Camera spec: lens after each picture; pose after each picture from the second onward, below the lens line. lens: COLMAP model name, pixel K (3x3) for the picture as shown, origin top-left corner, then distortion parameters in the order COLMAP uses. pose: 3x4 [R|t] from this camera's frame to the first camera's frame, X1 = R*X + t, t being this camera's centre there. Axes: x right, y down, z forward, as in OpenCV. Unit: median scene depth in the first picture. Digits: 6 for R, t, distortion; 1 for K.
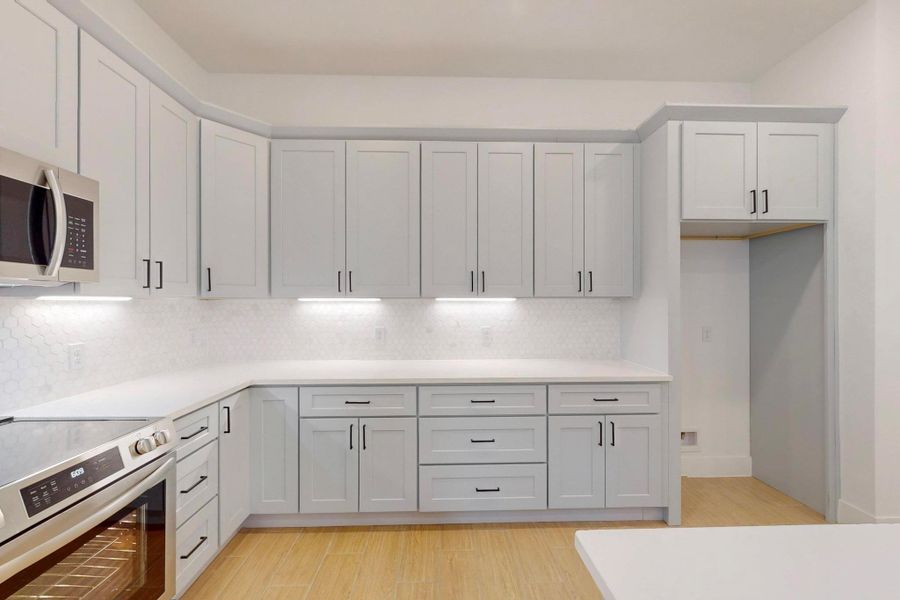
lens RADIAL K [[369.6, 0, 448.8], [0, 369.6, 303.0], [0, 0, 1]] dist [-0.005637, 0.001456]
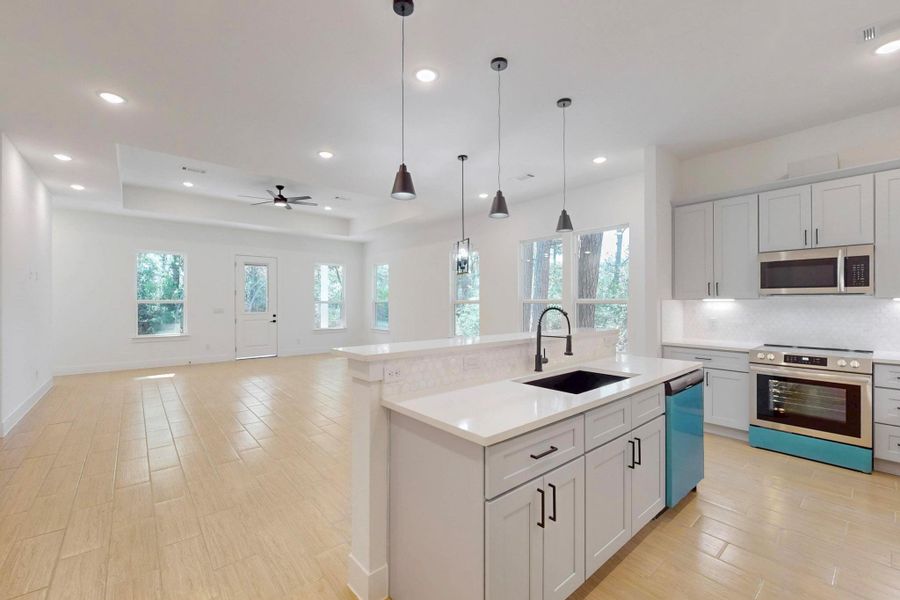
lens RADIAL K [[369.6, 0, 445.4], [0, 369.6, 302.9], [0, 0, 1]] dist [-0.005637, 0.001456]
pose [[-0.796238, 0.004250, -0.604969, 2.323560], [-0.000207, 0.999973, 0.007297, -0.007300], [0.604984, 0.005935, -0.796216, 1.214482]]
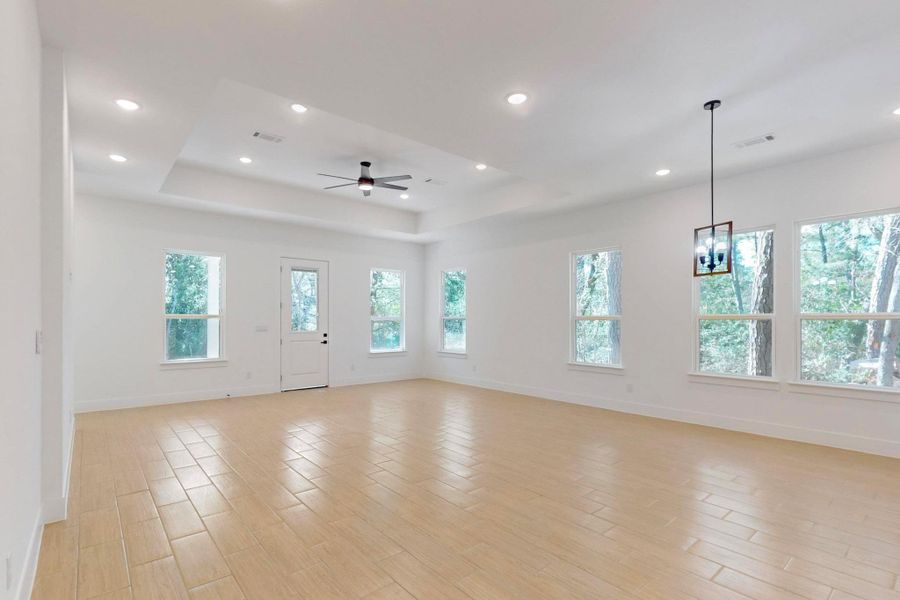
lens RADIAL K [[424.3, 0, 436.7], [0, 424.3, 310.7], [0, 0, 1]] dist [0.000893, 0.001556]
pose [[-0.805444, -0.011811, -0.592554, 2.975259], [-0.004392, 0.999893, -0.013960, 0.006888], [0.592655, -0.008642, -0.805410, -0.111088]]
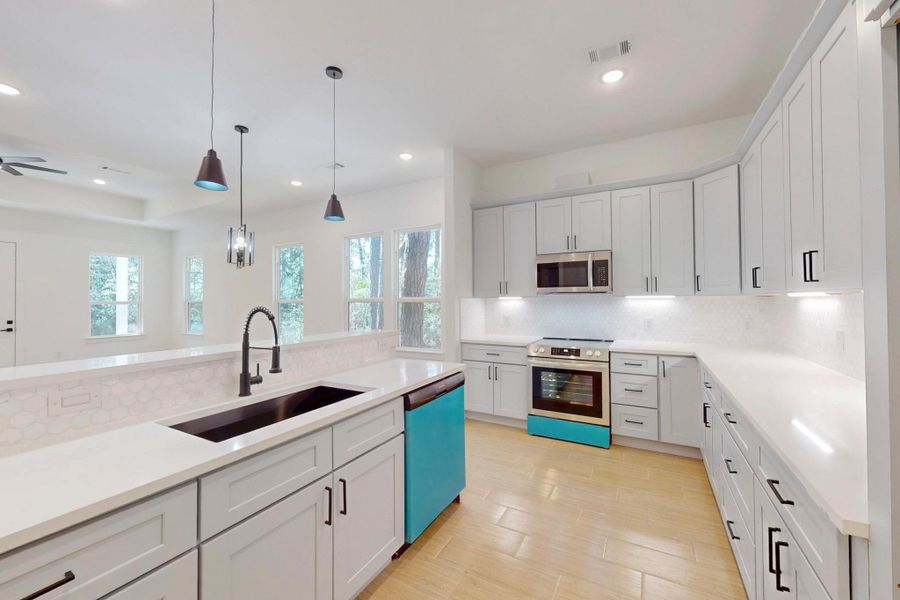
lens RADIAL K [[347.6, 0, 453.3], [0, 347.6, 295.0], [0, 0, 1]] dist [-0.002564, 0.000275]
pose [[-0.522275, -0.005804, -0.852757, 1.643723], [0.004981, 0.999939, -0.009857, -0.007857], [0.852763, -0.009396, -0.522214, 1.339470]]
